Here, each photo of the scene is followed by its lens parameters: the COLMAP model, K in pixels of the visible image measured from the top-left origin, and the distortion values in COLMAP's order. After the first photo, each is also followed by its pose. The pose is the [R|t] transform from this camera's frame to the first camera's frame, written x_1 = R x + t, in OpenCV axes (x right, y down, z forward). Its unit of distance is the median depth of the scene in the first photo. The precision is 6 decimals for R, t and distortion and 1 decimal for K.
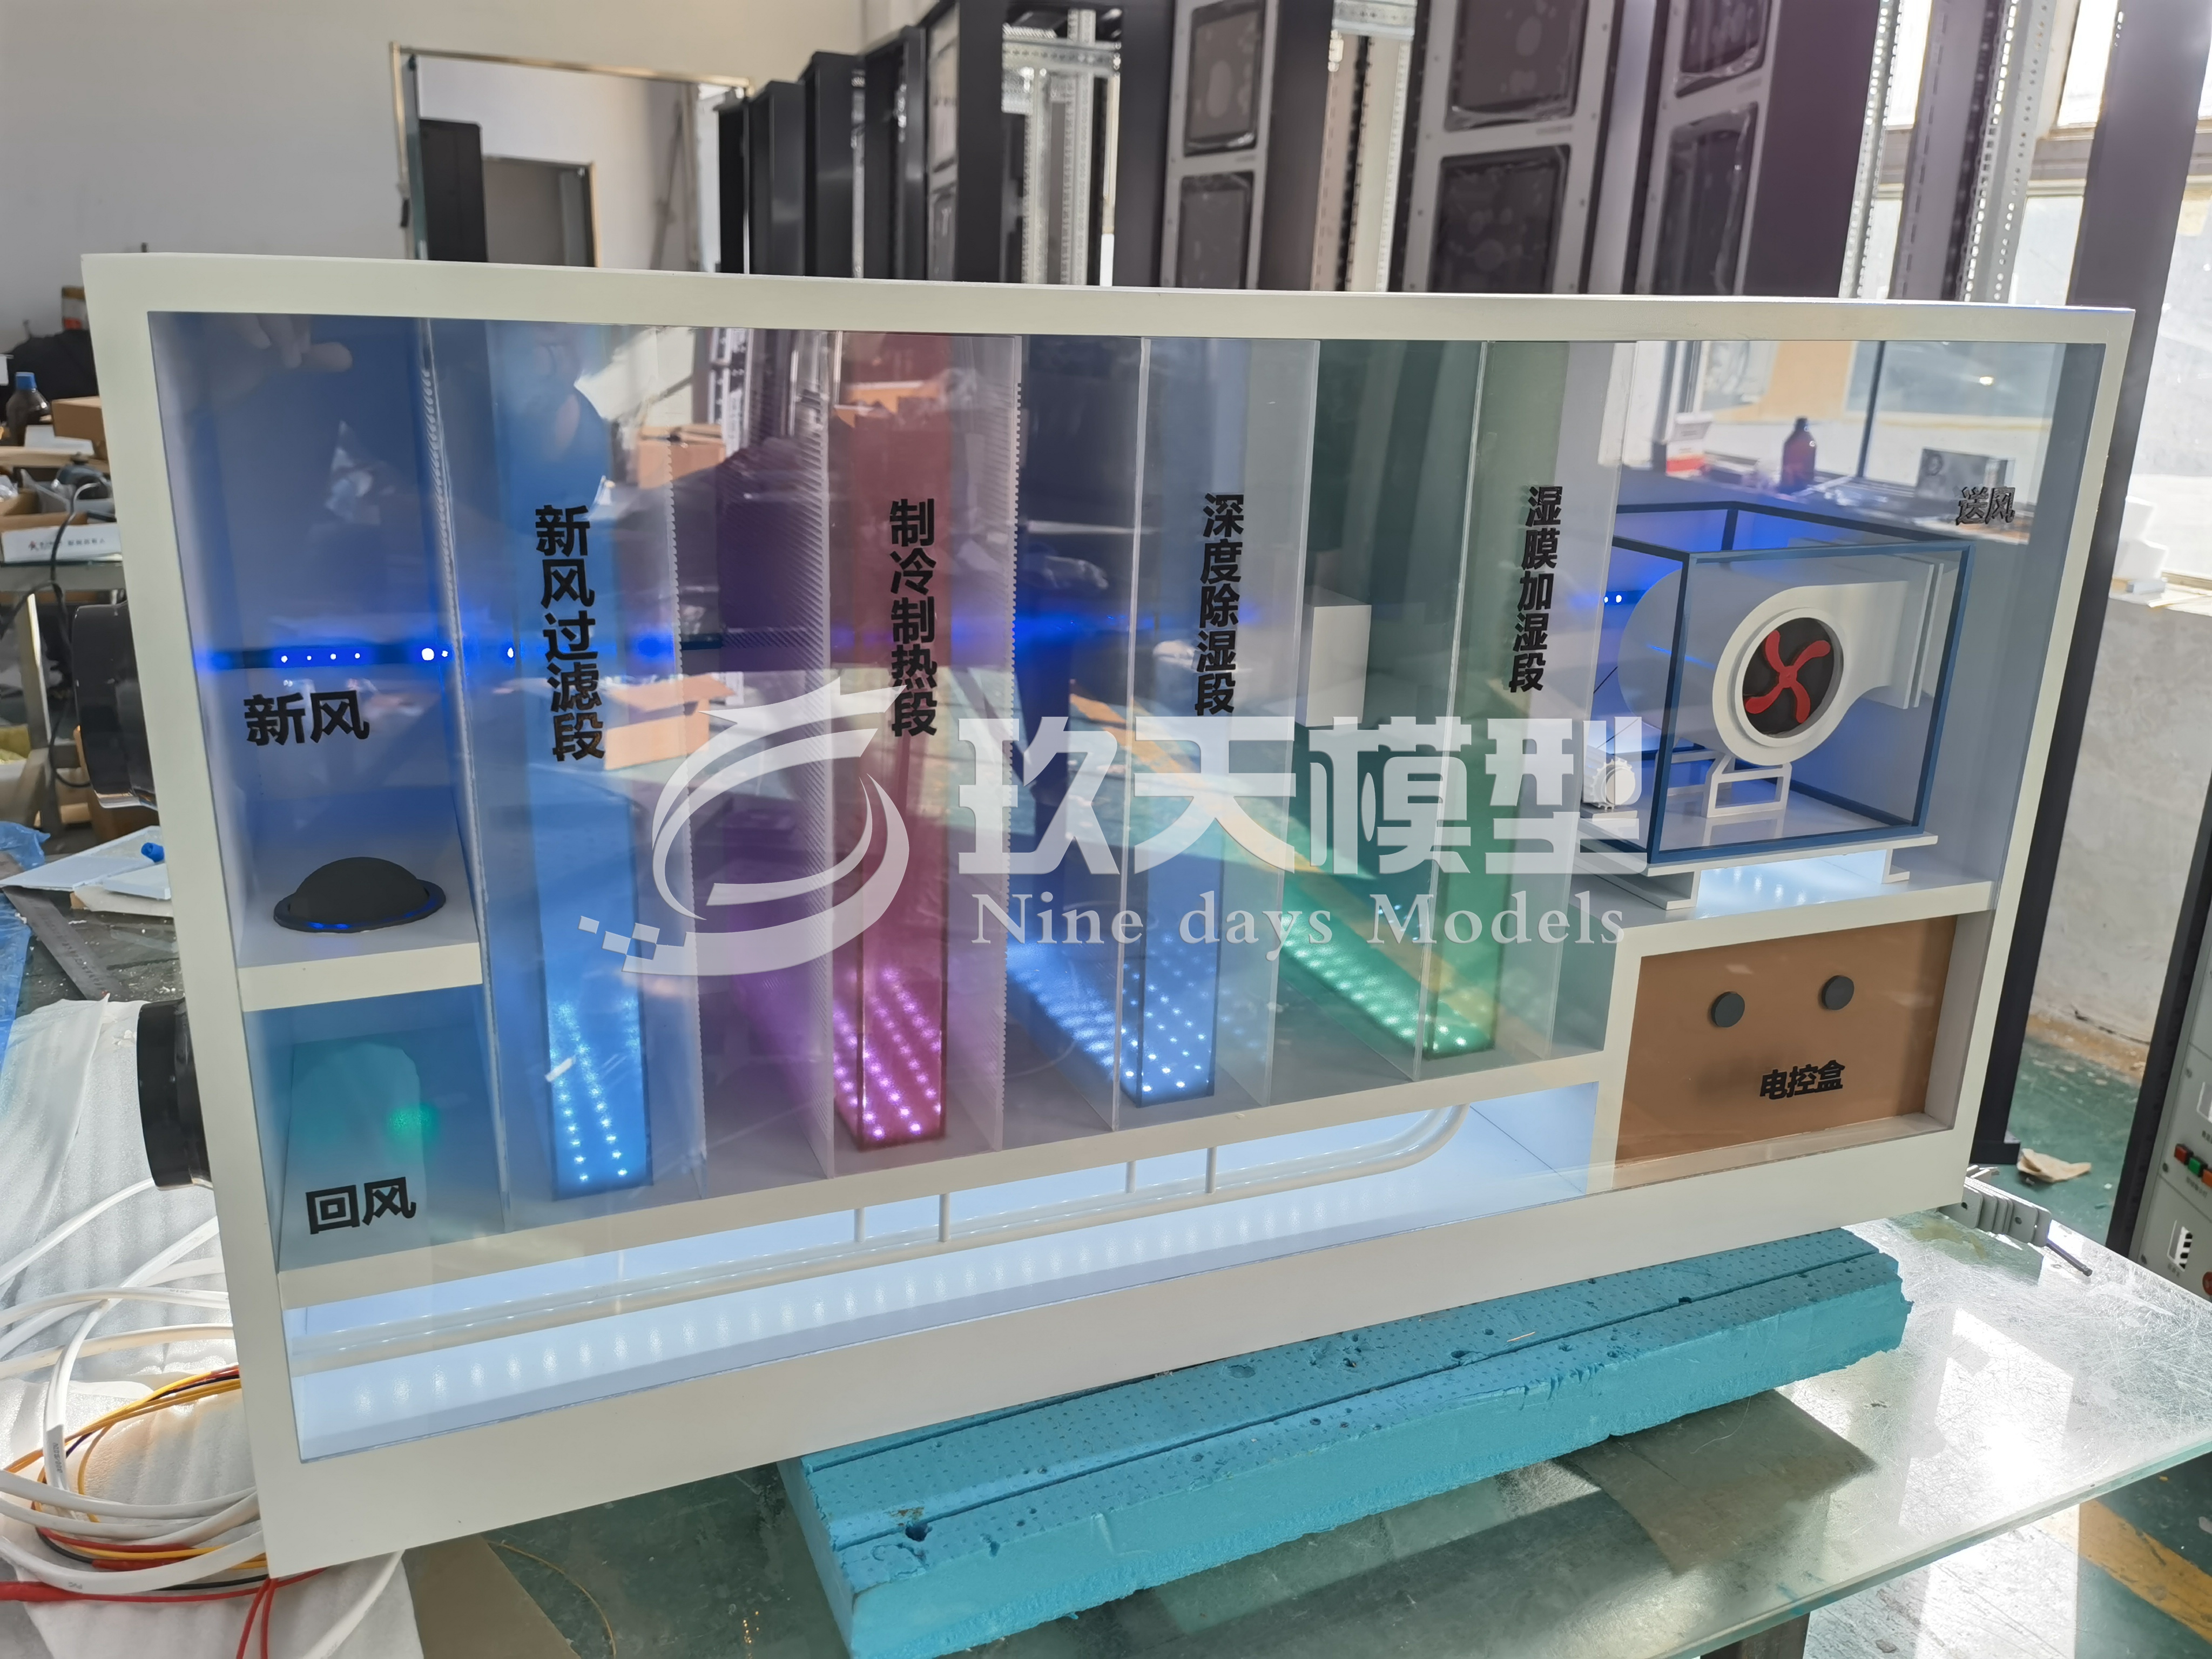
lens RADIAL K [[1754.8, 0, 1109.1], [0, 1754.8, 825.3], [0, 0, 1]] dist [0.038280, 0.018878]
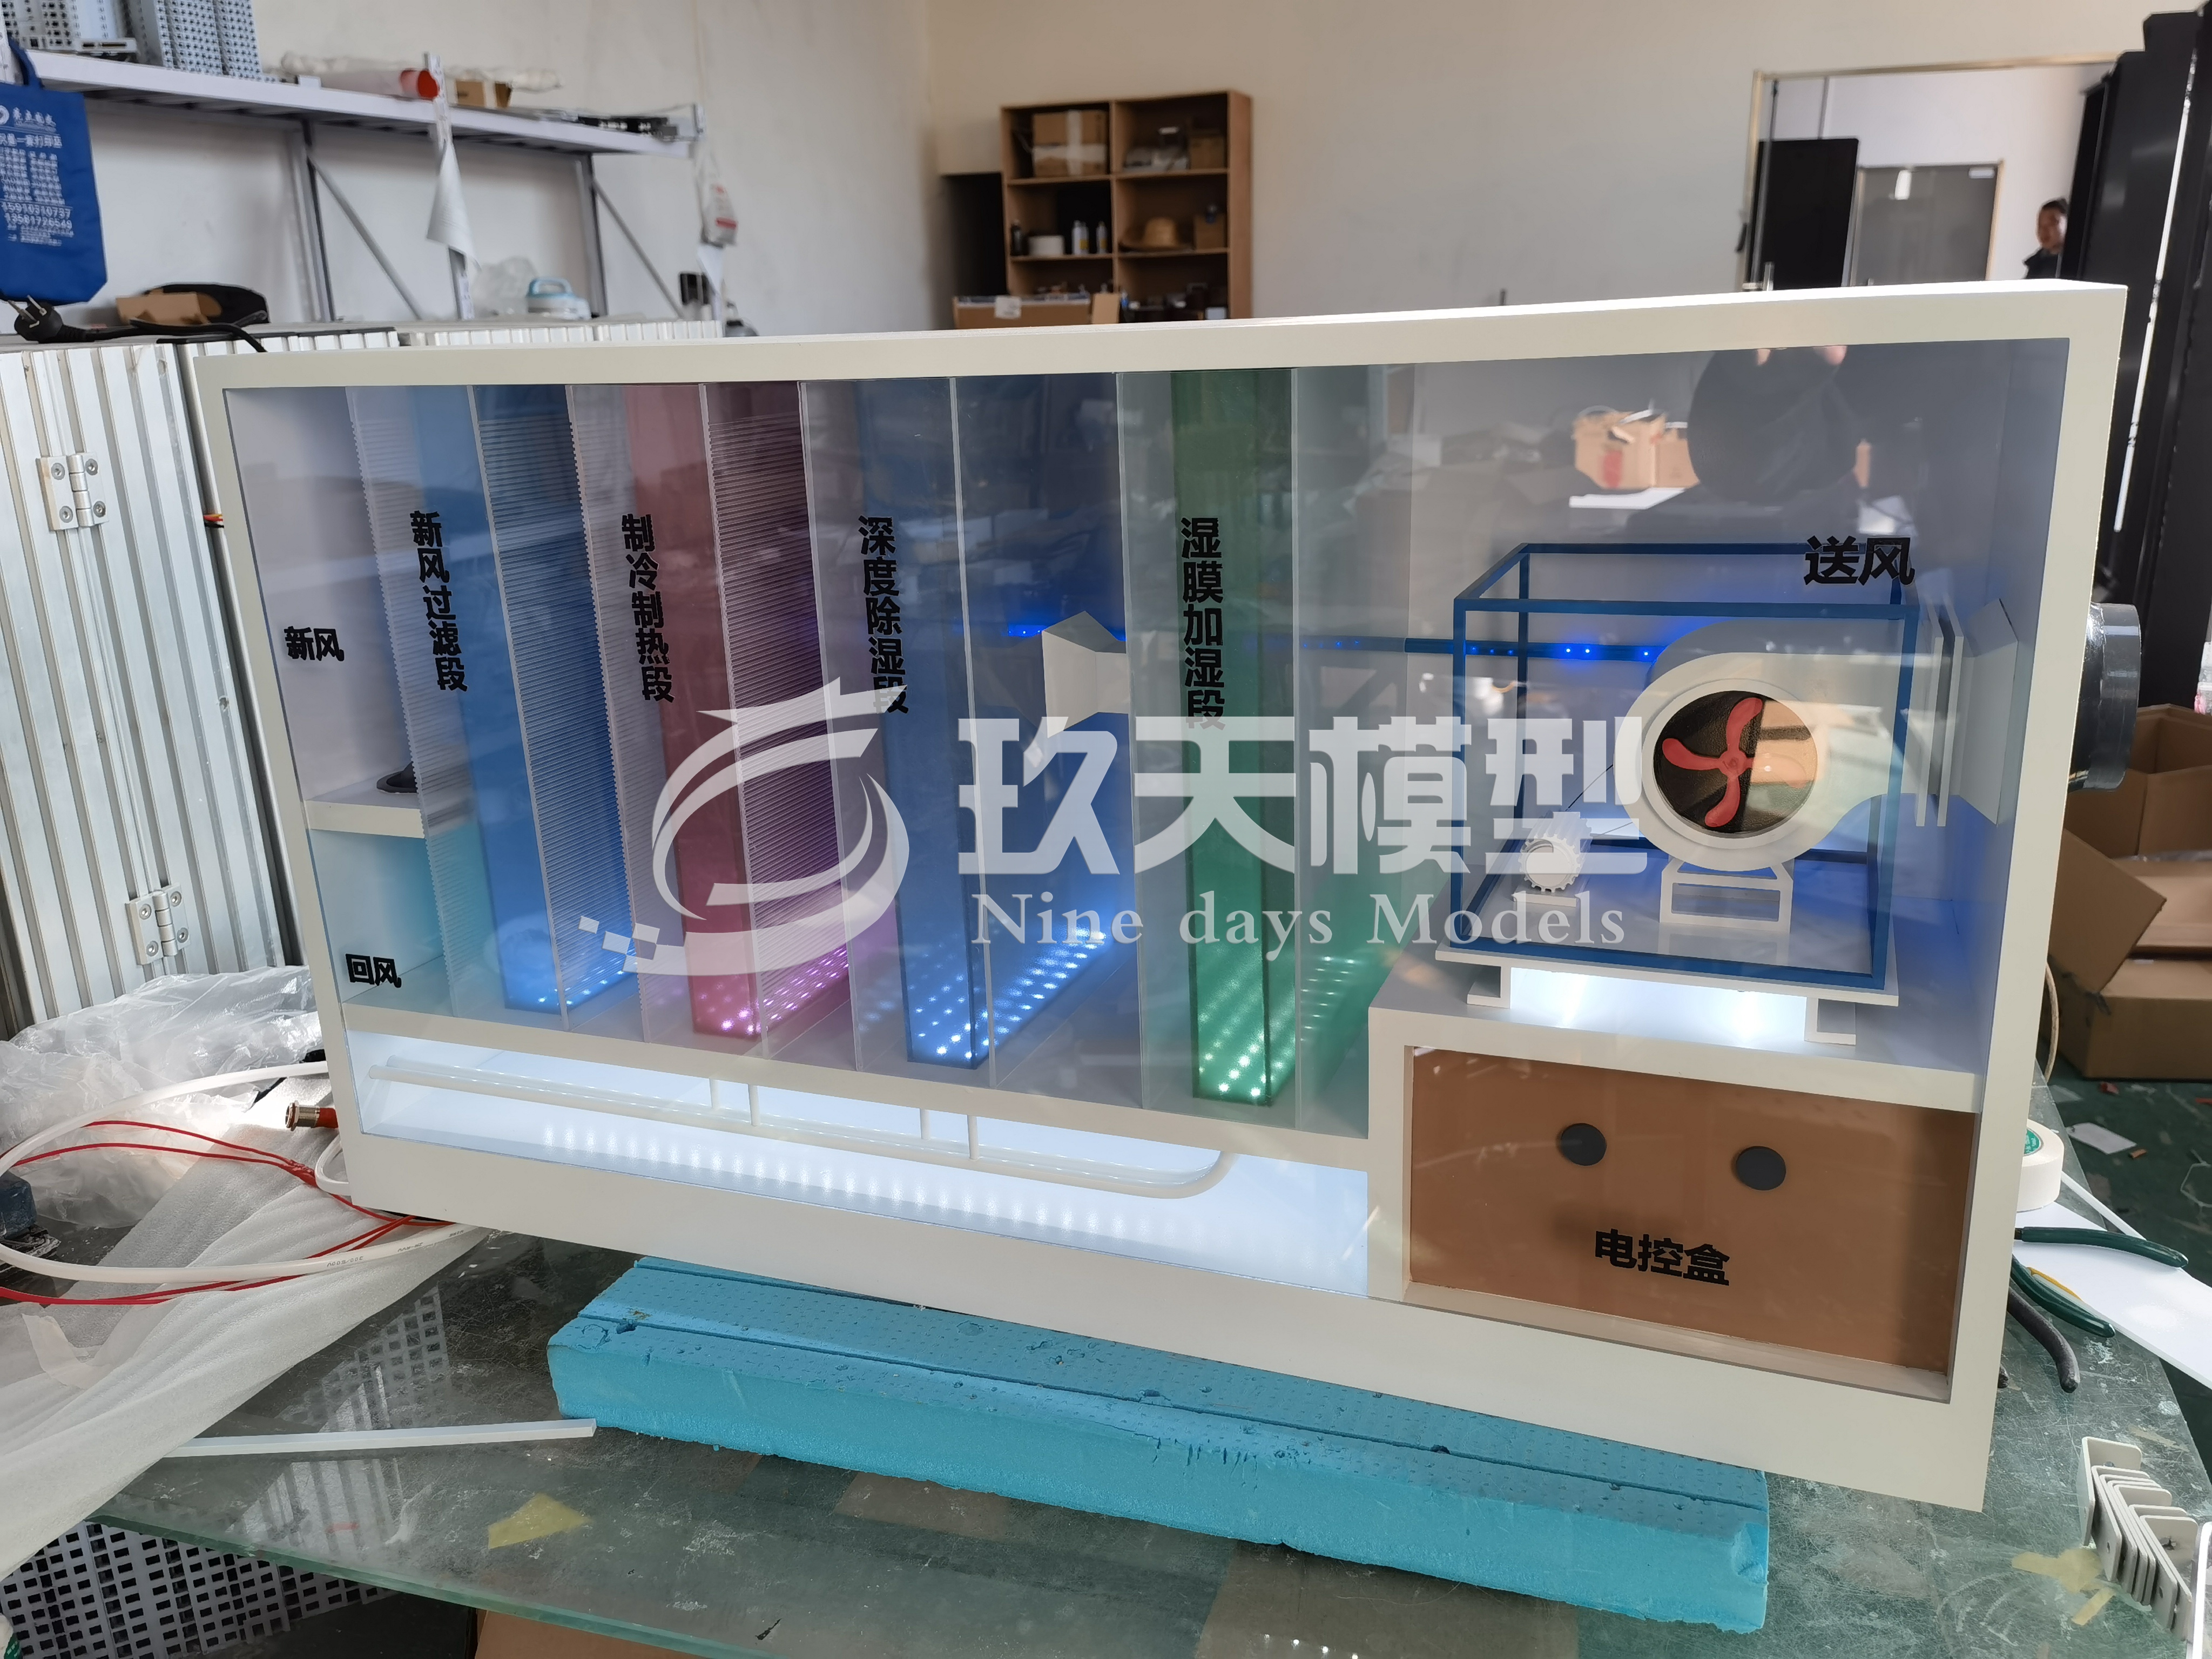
lens RADIAL K [[1754.8, 0, 1115.4], [0, 1754.8, 831.2], [0, 0, 1]] dist [0.038280, 0.018878]
pose [[0.721064, 0.143989, -0.677742, 0.962588], [-0.147848, 0.987614, 0.052524, -0.071103], [0.676910, 0.062330, 0.733422, 0.290634]]
